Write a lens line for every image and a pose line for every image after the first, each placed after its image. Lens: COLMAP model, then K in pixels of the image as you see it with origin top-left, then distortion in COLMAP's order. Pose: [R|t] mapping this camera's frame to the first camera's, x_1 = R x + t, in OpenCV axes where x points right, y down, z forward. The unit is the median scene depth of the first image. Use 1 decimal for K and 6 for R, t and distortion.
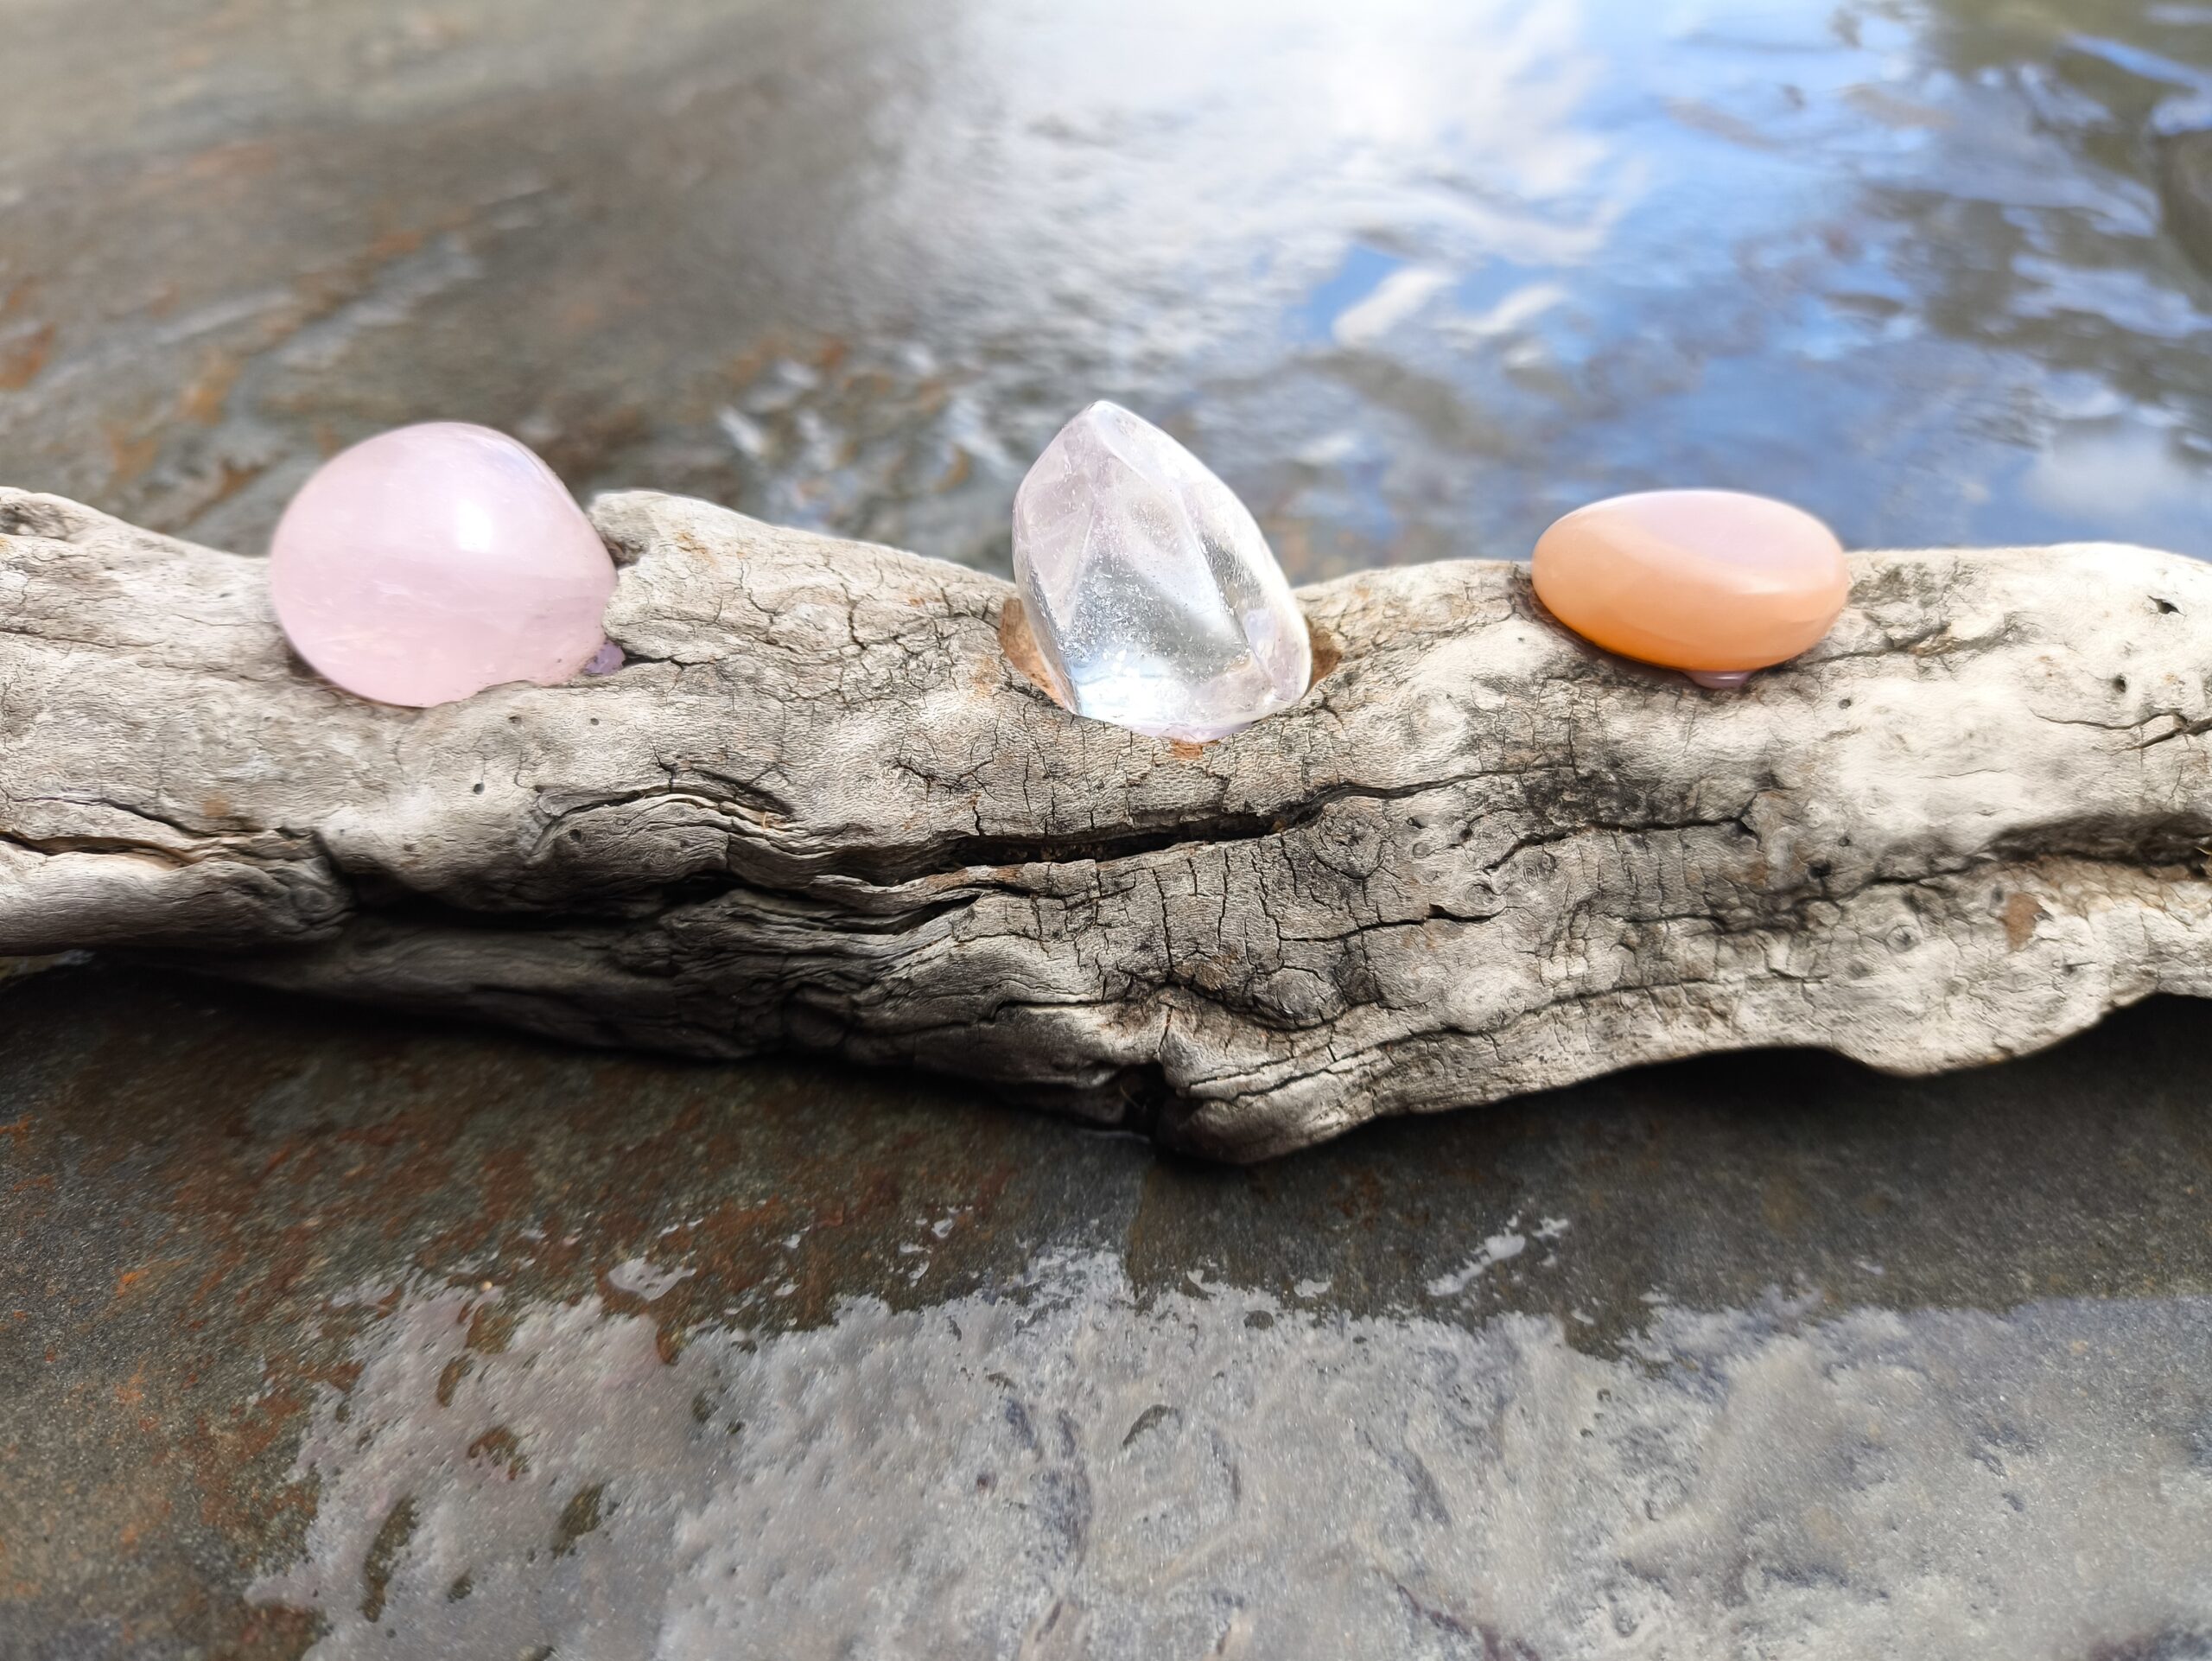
lens RADIAL K [[1632.9, 0, 1106.0], [0, 1632.9, 830.5], [0, 0, 1]] dist [0.010045, 0.000680]
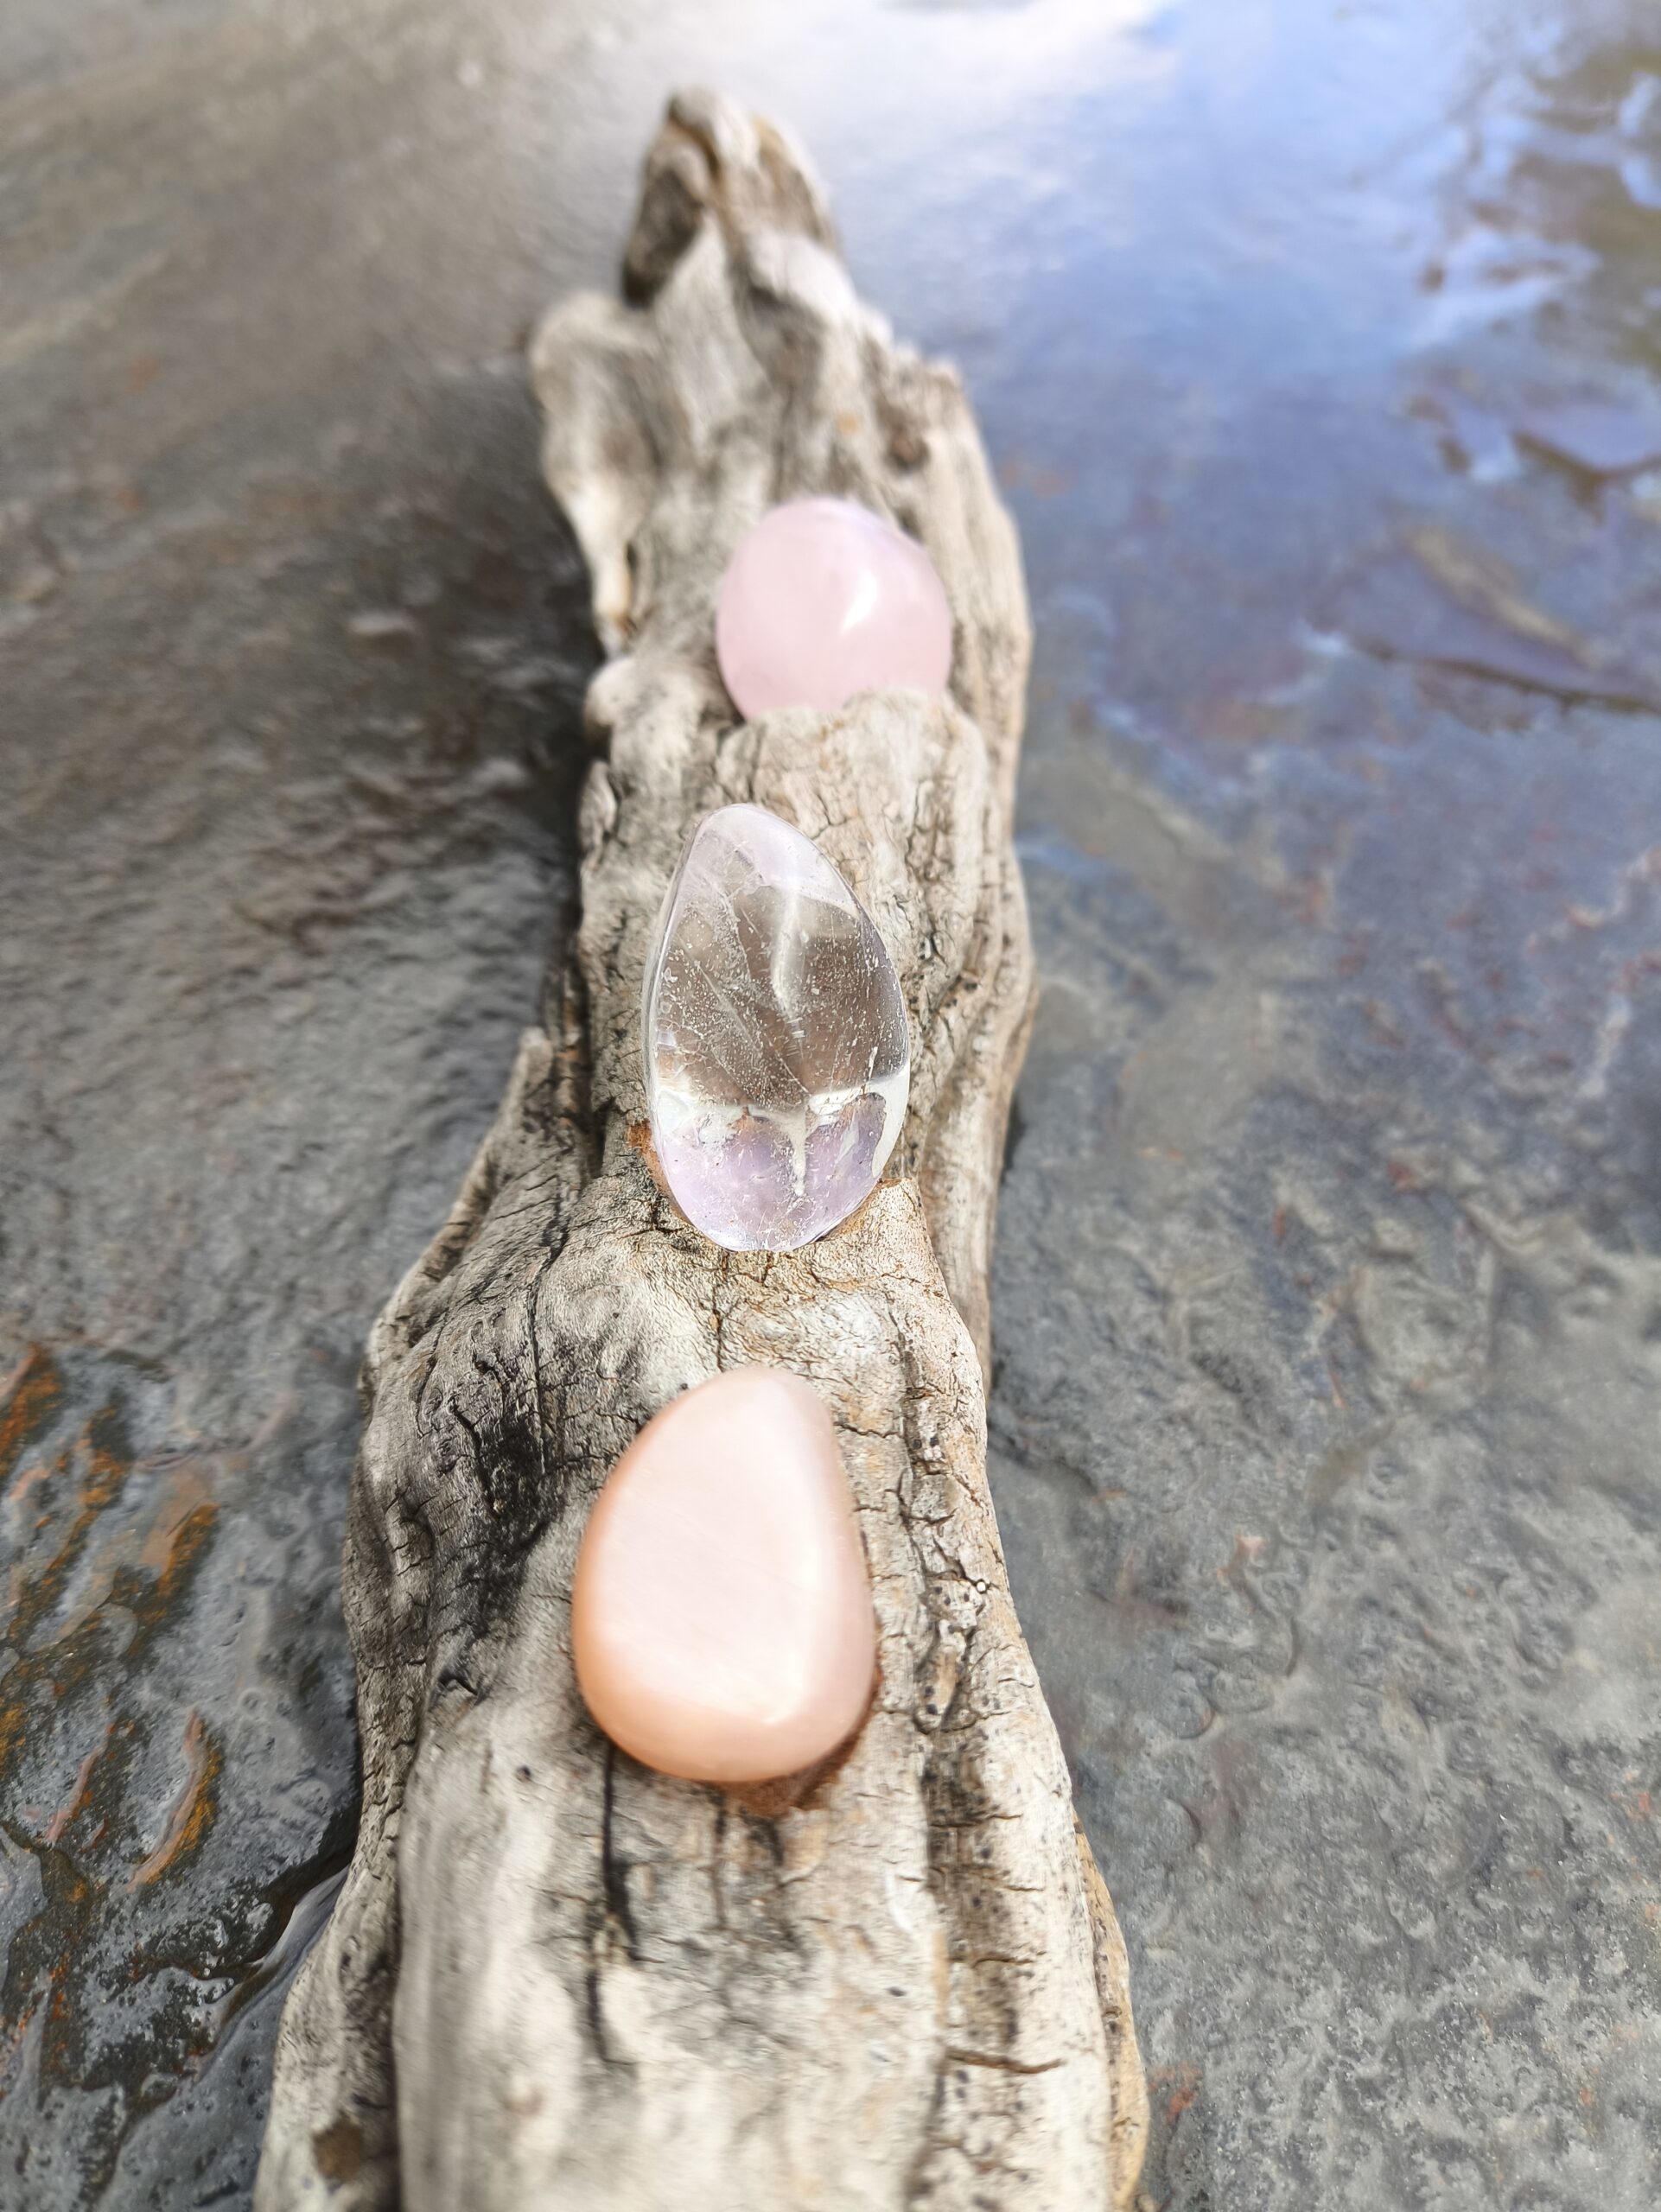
lens RADIAL K [[1720.7, 0, 830.5], [0, 1720.7, 1106.0], [0, 0, 1]] dist [0.059629, -0.217295]
pose [[-0.055531, 0.718147, -0.693672, 0.750416], [-0.724689, 0.448922, 0.522776, -0.683354], [0.686835, 0.531727, 0.495504, 0.574180]]
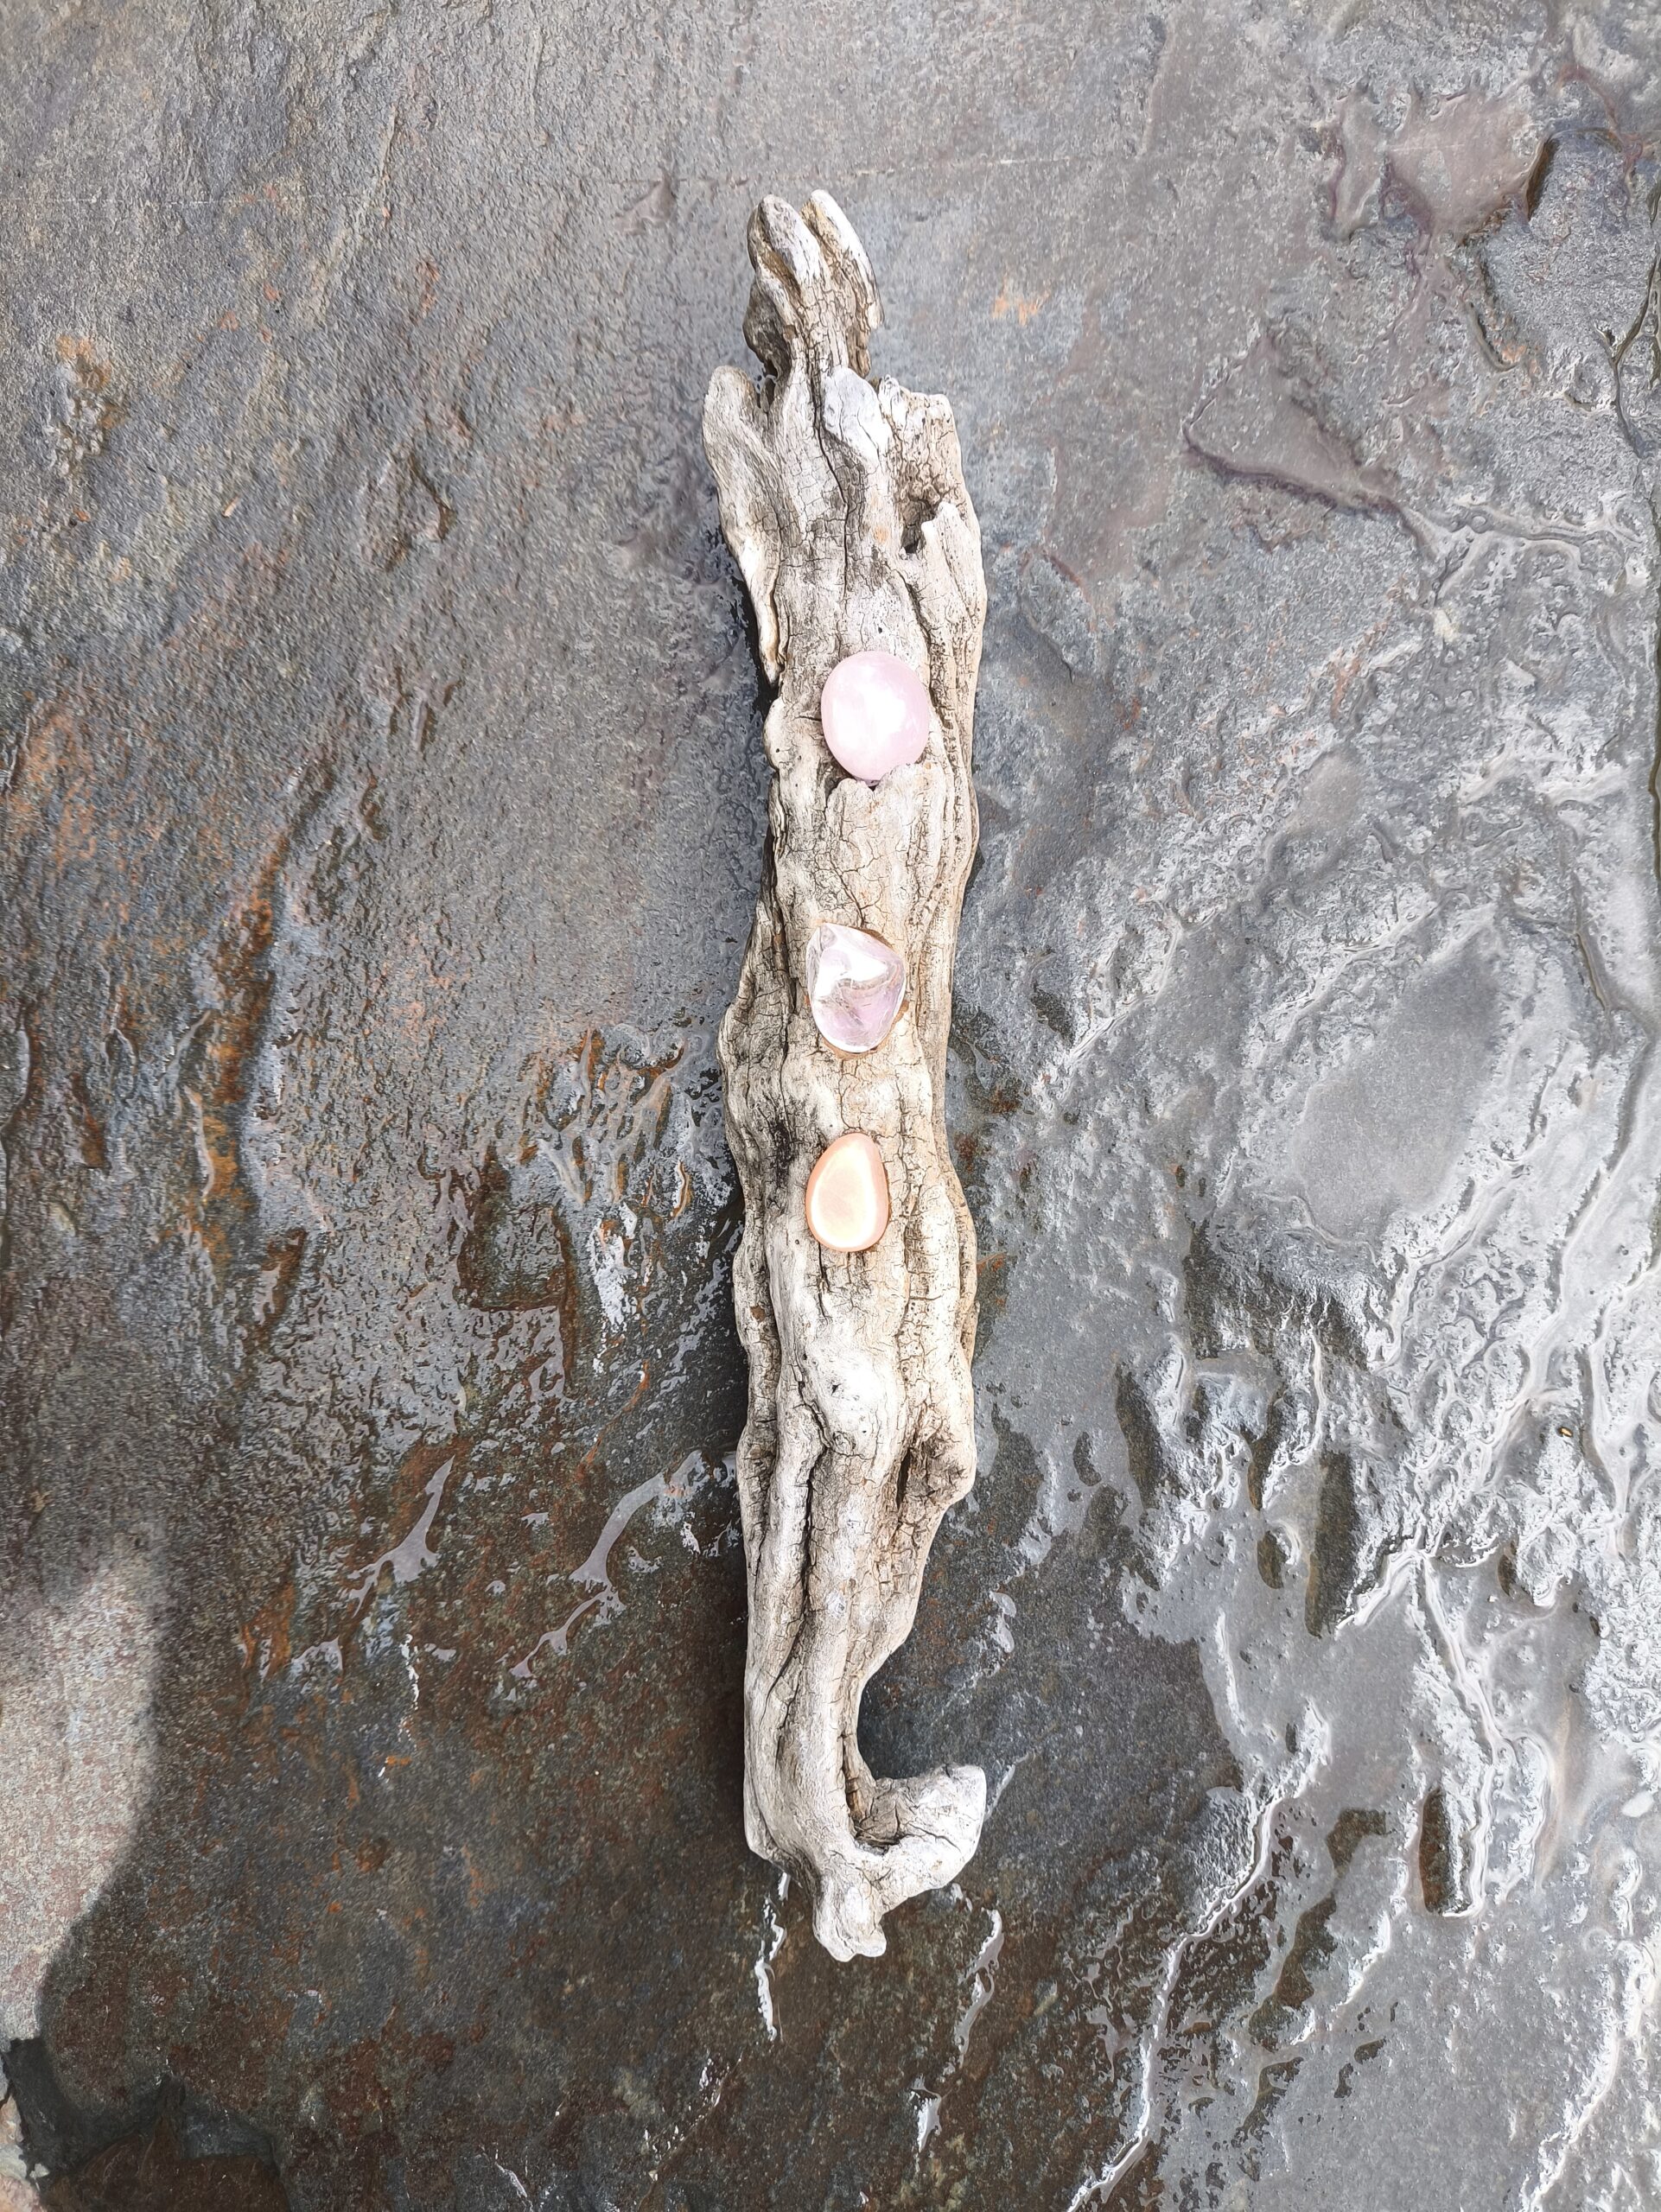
lens RADIAL K [[1632.9, 0, 830.5], [0, 1632.9, 1106.0], [0, 0, 1]] dist [0.010045, 0.000680]
pose [[-0.054326, 0.996603, -0.061897, 0.393079], [-0.640012, 0.012827, 0.768258, -2.161601], [0.766442, 0.081351, 0.637141, -0.674278]]
